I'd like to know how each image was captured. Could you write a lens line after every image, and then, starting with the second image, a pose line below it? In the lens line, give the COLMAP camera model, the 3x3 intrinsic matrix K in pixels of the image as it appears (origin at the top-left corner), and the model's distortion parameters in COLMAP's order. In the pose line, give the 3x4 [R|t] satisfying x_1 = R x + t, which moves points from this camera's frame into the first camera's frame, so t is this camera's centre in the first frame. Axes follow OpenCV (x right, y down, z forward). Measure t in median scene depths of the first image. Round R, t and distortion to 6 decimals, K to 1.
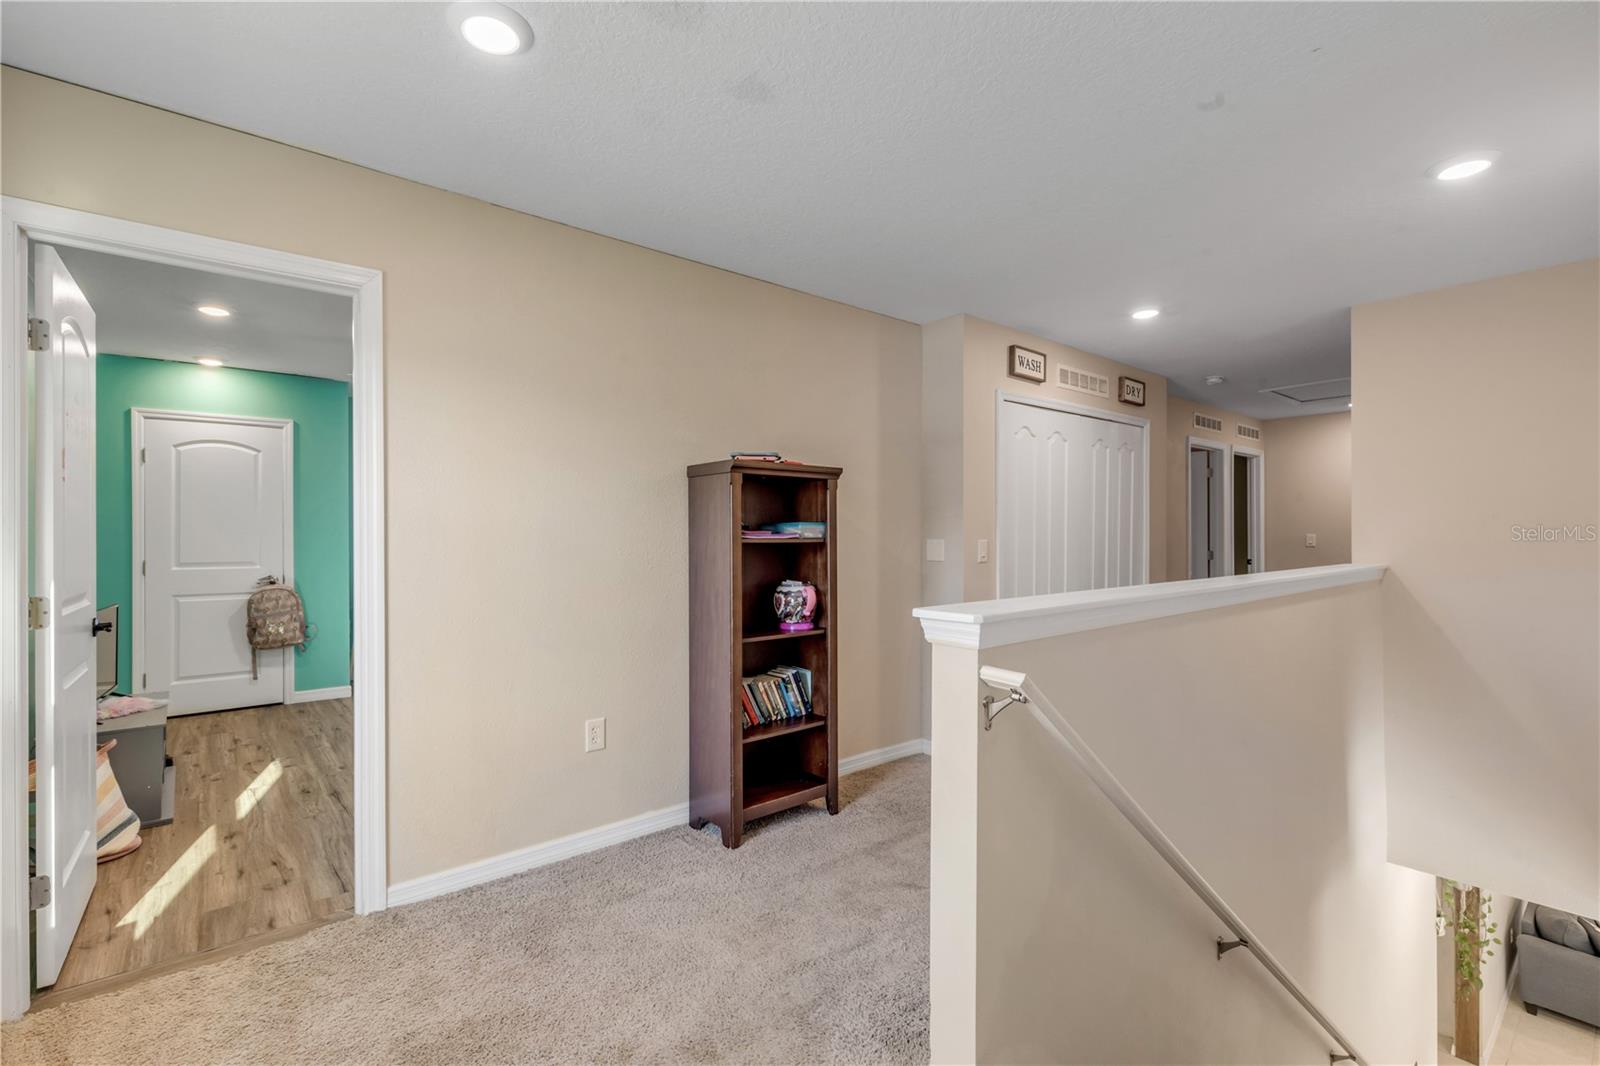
lens RADIAL K [[729.3, 0, 800.0], [0, 729.3, 535.5], [0, 0, 1]] dist [0.004382, -0.000626]
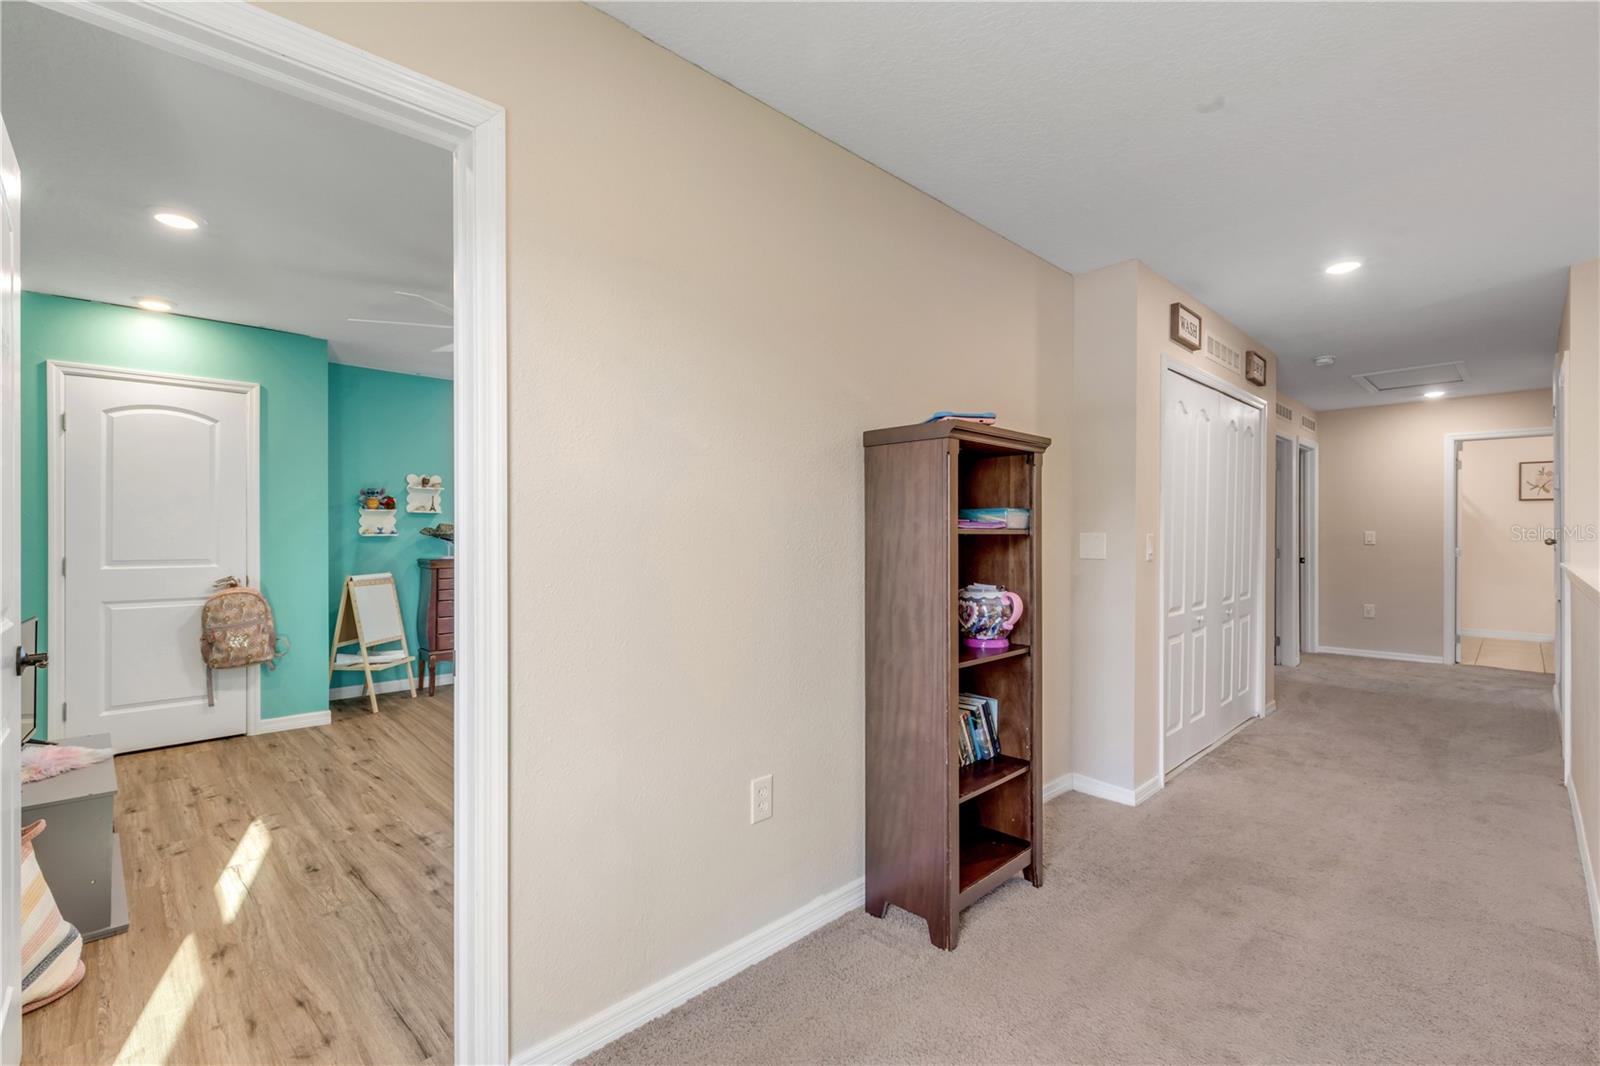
lens RADIAL K [[729.3, 0, 800.0], [0, 729.3, 535.5], [0, 0, 1]] dist [0.004382, -0.000626]
pose [[0.997072, 0.003574, 0.076391, -0.257804], [-0.003761, 0.999990, 0.002316, 0.009109], [-0.076382, -0.002596, 0.997075, 0.240421]]
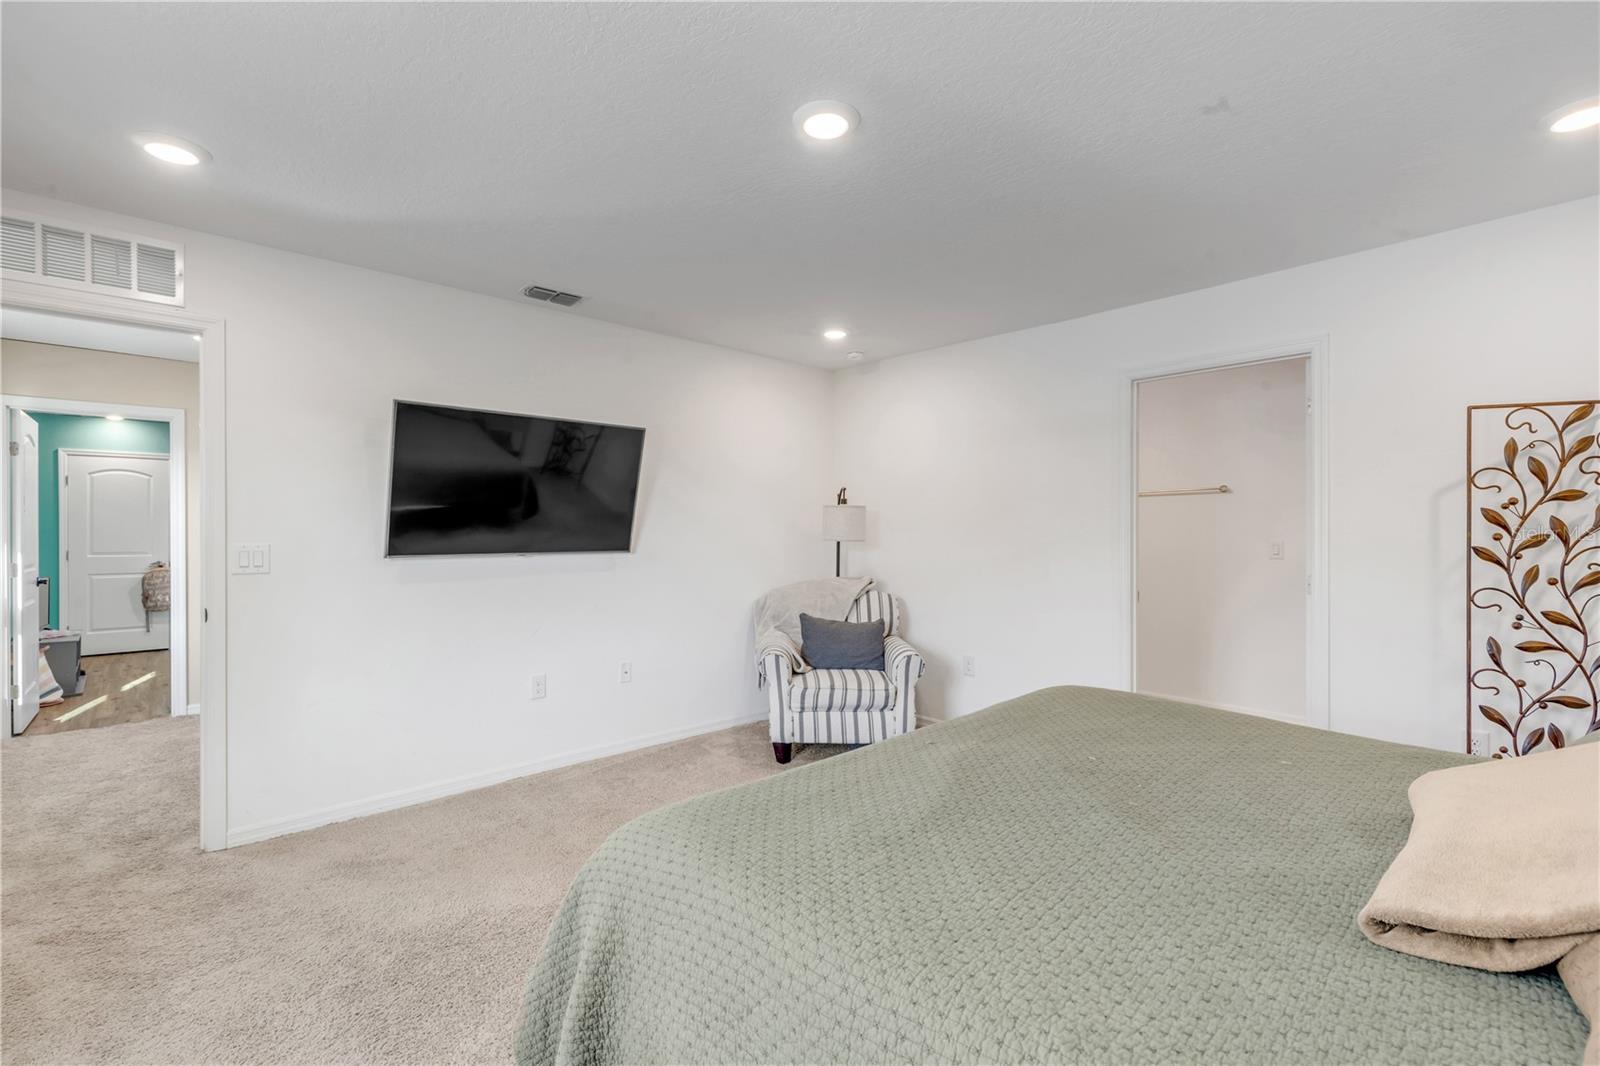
lens RADIAL K [[732.9, 0, 815.8], [0, 732.9, 534.9], [0, 0, 1]] dist [0.002484, 0.000091]
pose [[0.998318, 0.003257, 0.057881, 0.797090], [-0.003602, 0.999976, 0.005862, -0.017930], [-0.057860, -0.006060, 0.998306, -0.862725]]
